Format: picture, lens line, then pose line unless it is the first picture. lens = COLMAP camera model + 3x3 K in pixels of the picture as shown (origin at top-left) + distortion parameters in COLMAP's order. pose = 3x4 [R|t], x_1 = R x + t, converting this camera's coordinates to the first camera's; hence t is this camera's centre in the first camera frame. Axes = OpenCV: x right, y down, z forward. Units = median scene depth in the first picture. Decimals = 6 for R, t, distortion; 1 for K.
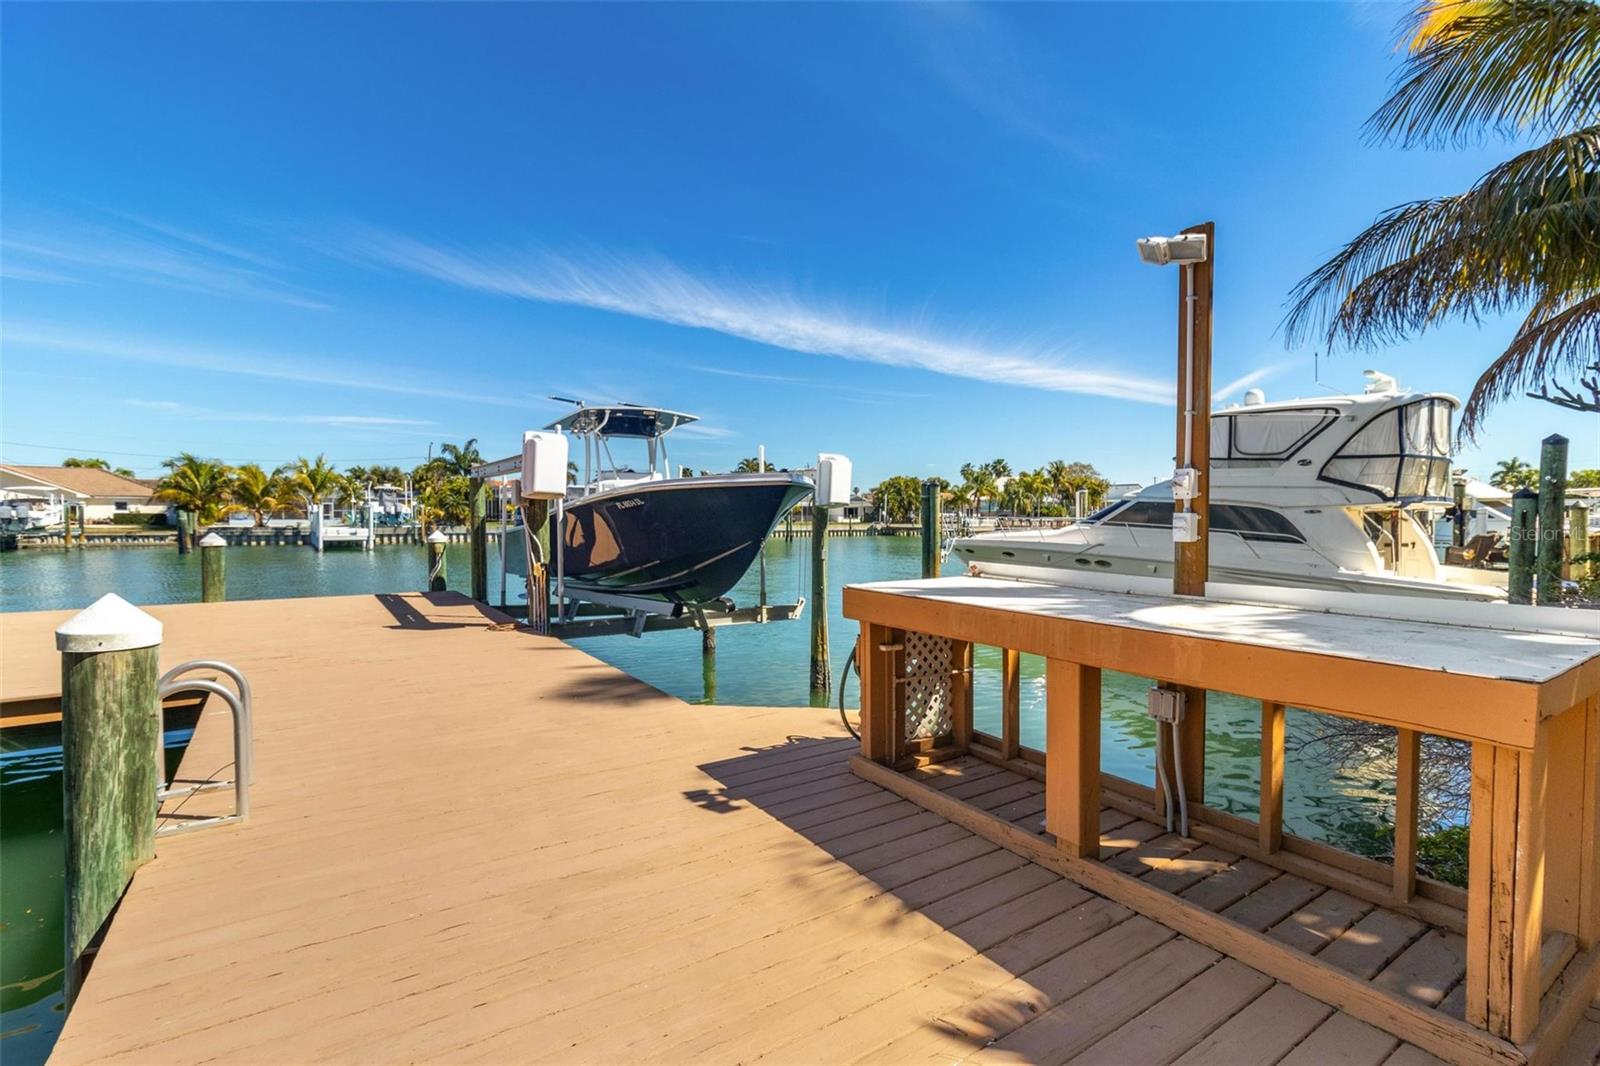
lens RADIAL K [[746.3, 0, 825.9], [0, 746.3, 540.3], [0, 0, 1]] dist [0.000603, 0.000439]
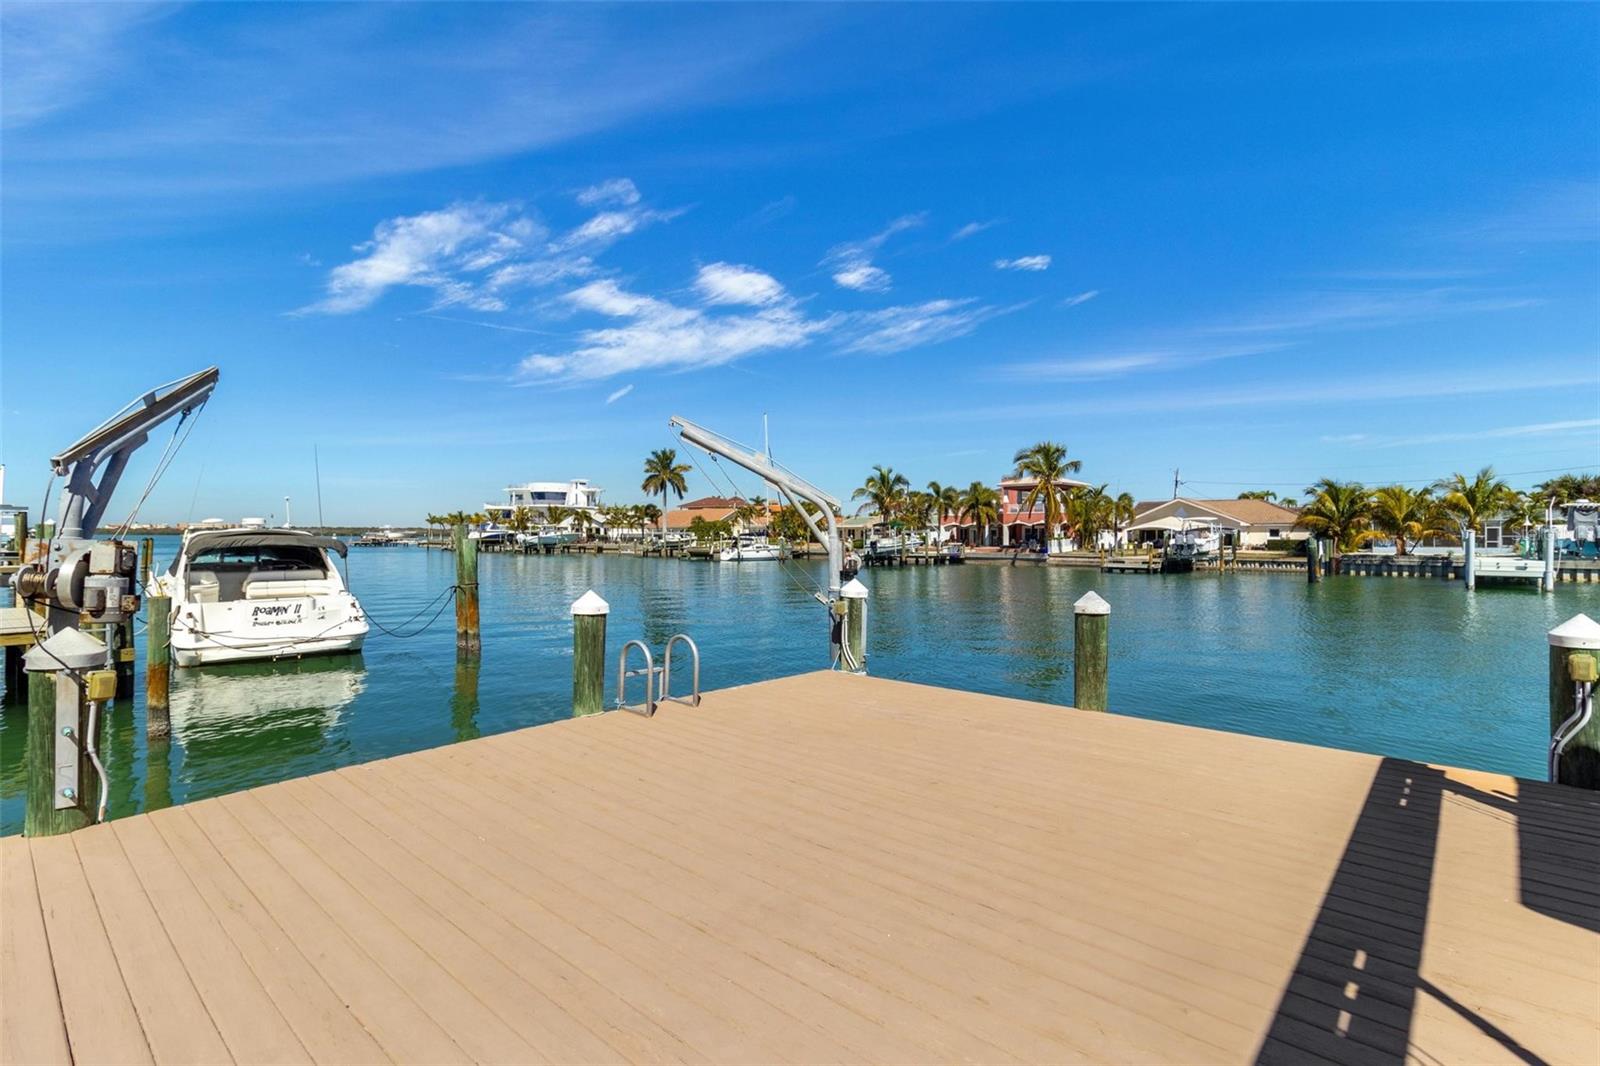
lens RADIAL K [[746.3, 0, 793.7], [0, 746.3, 526.5], [0, 0, 1]] dist [0.000603, 0.000439]
pose [[0.213499, -0.016478, -0.976804, -0.048812], [-0.033424, 0.999149, -0.024160, -0.006799], [0.976371, 0.037807, 0.212767, 0.109192]]
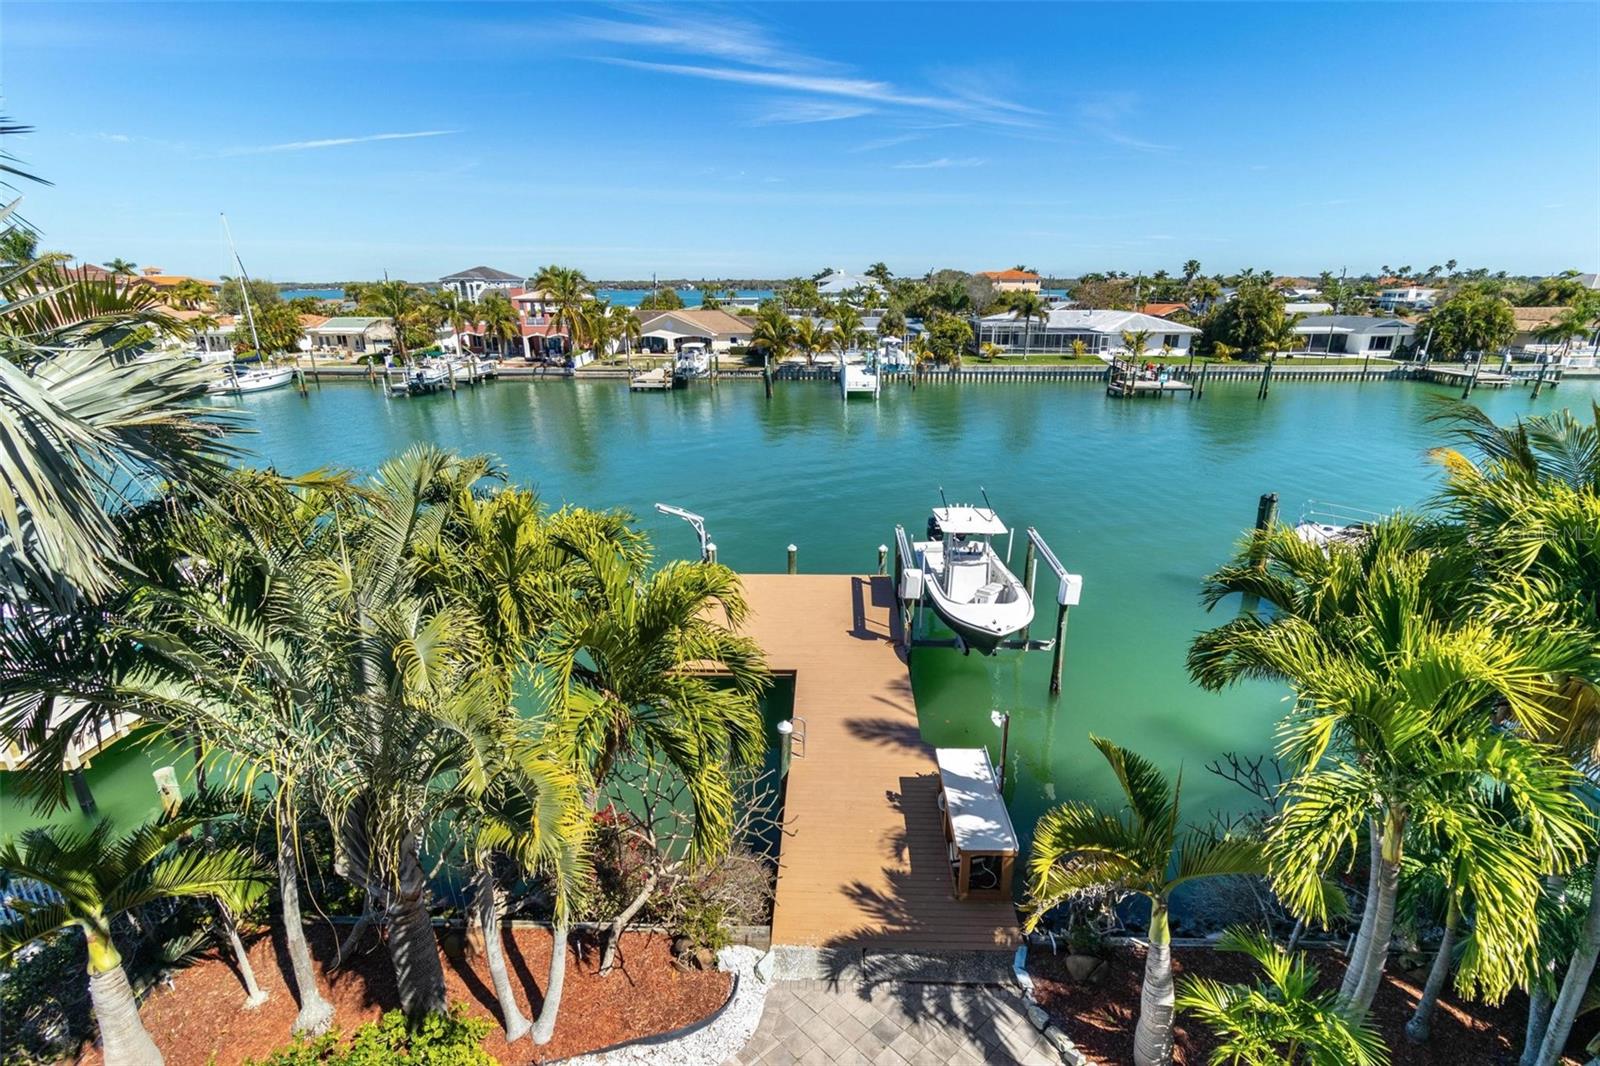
lens RADIAL K [[746.3, 0, 815.8], [0, 746.3, 537.8], [0, 0, 1]] dist [0.000603, 0.000439]
pose [[0.800433, 0.185187, -0.570099, 0.083385], [-0.015229, 0.957056, 0.289502, -0.112948], [0.599228, -0.223045, 0.768880, -0.108978]]
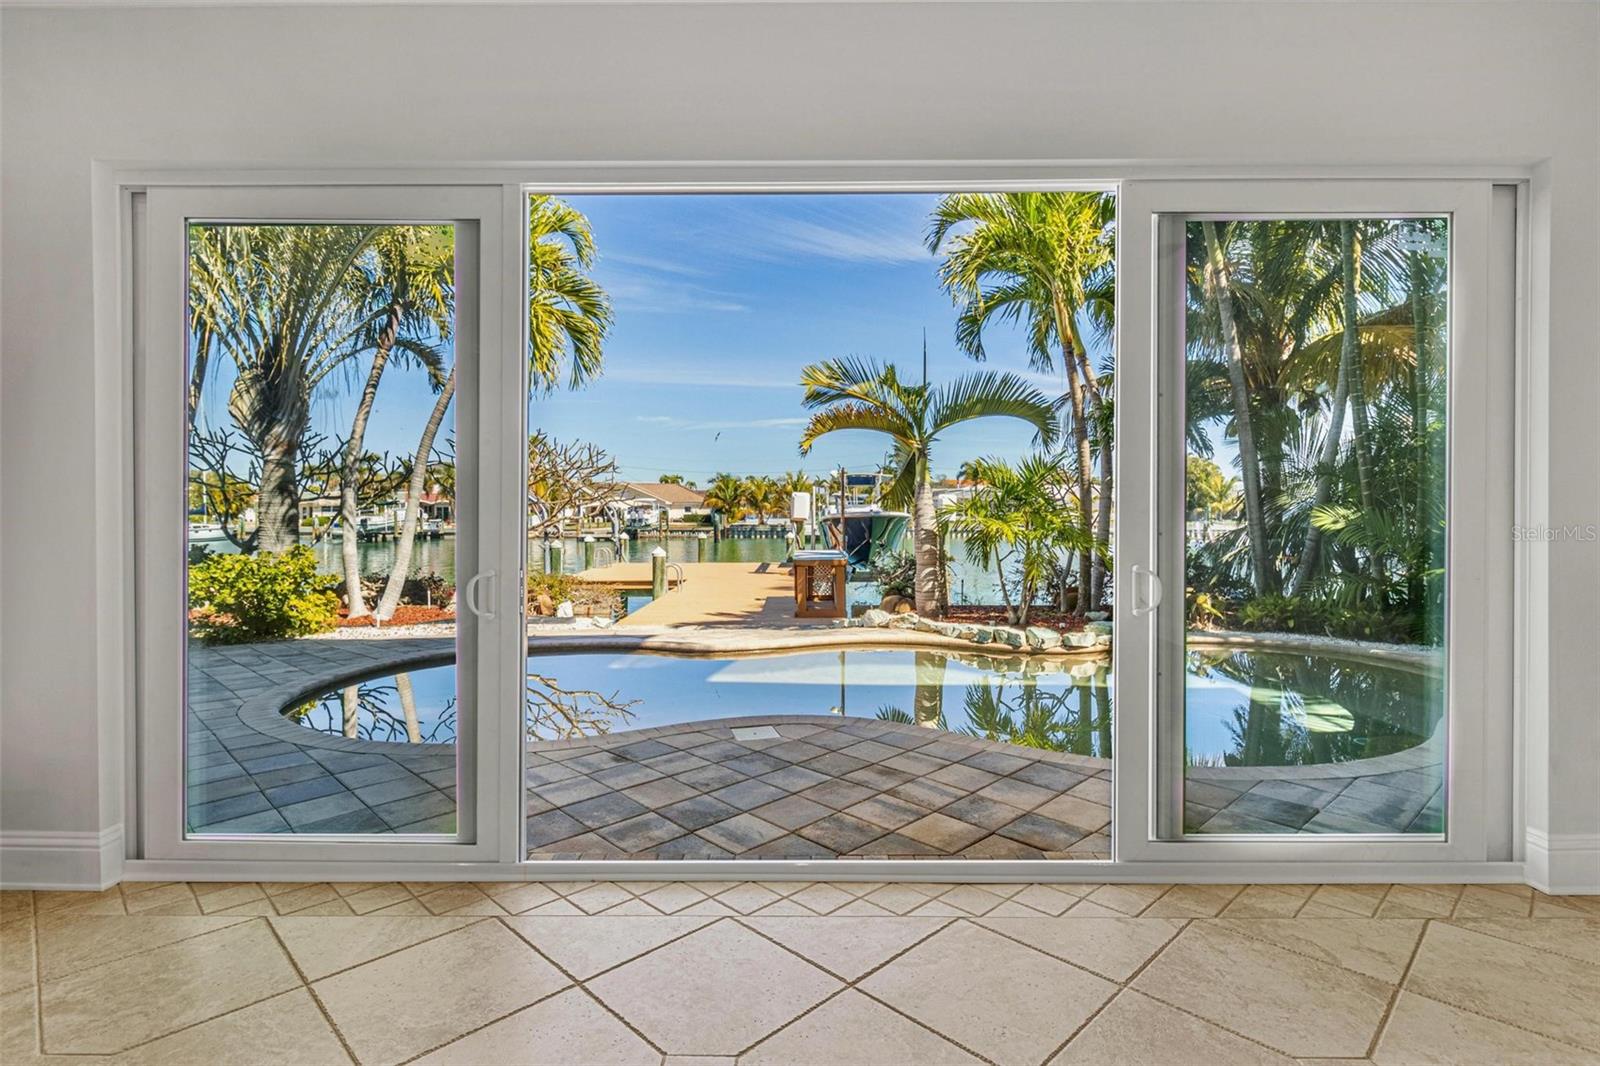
lens RADIAL K [[801.3, 0, 807.2], [0, 801.3, 522.8], [0, 0, 1]] dist [0.003472, -0.000031]
pose [[0.816871, 0.003052, -0.576812, 0.152035], [-0.013756, 0.999805, -0.014192, -0.001537], [0.576657, 0.019528, 0.816753, -0.143794]]
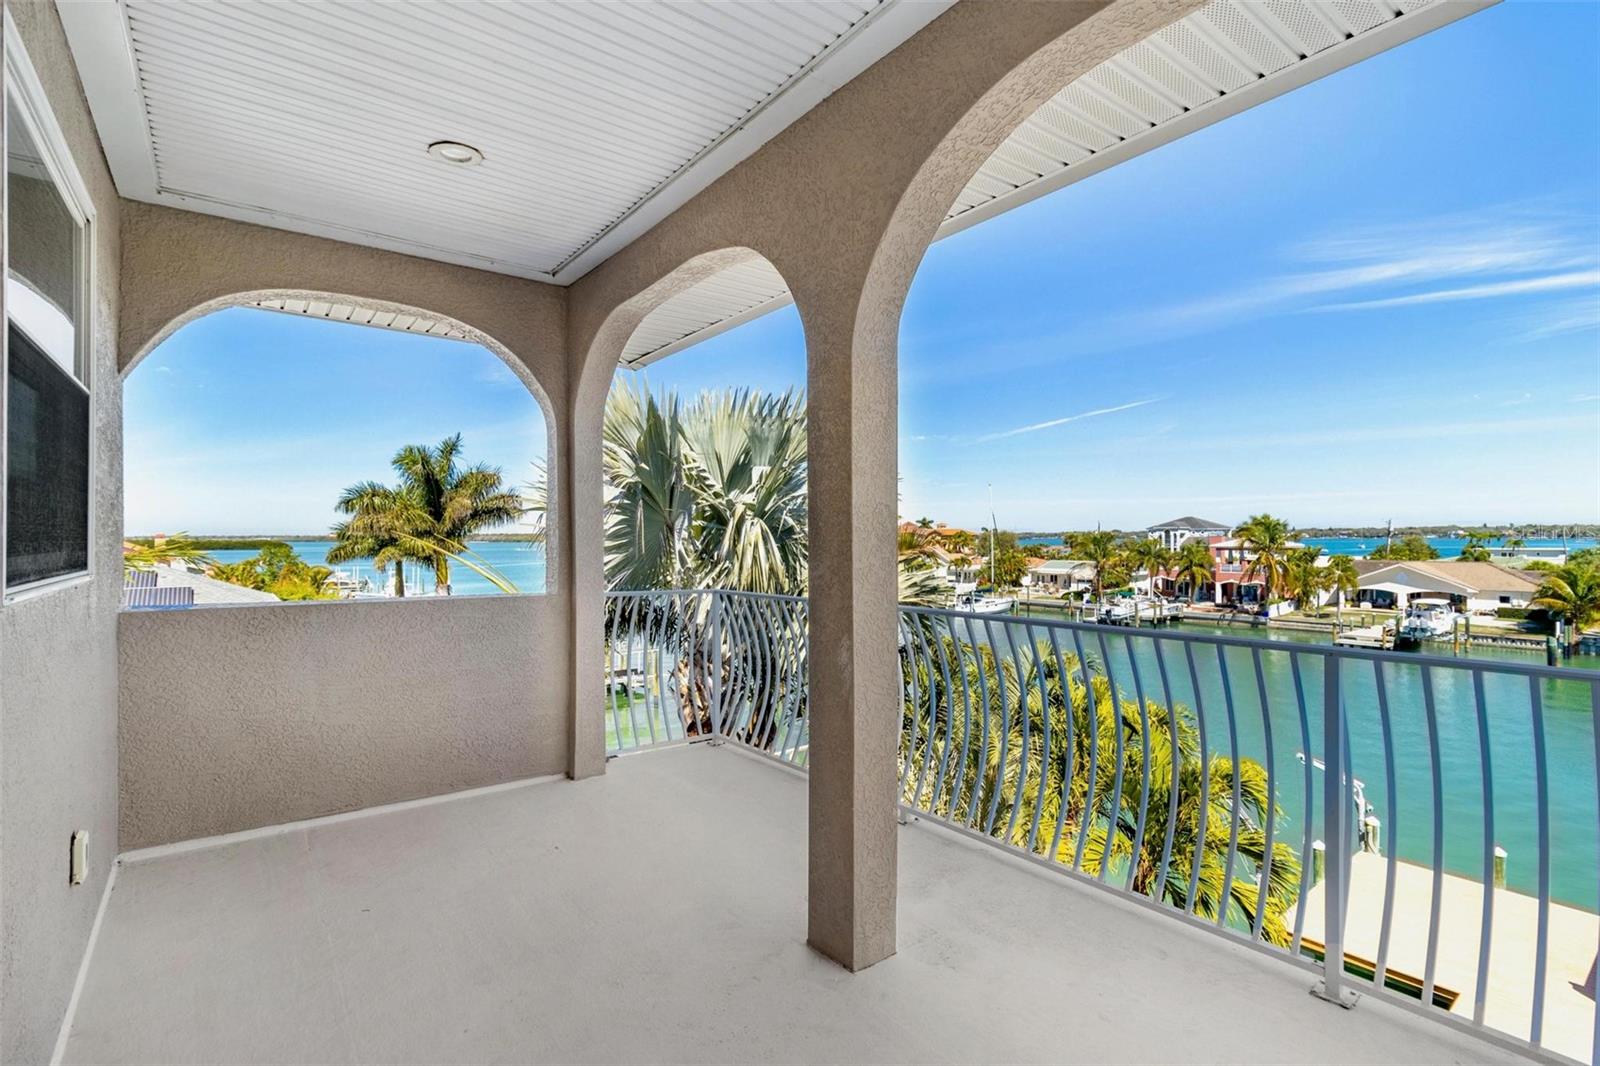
lens RADIAL K [[746.3, 0, 802.5], [0, 746.3, 536.0], [0, 0, 1]] dist [0.000603, 0.000439]
pose [[0.046822, -0.006979, -0.998879, 0.142723], [-0.029395, 0.999533, -0.008361, -0.113467], [0.998471, 0.029754, 0.046595, -0.120078]]
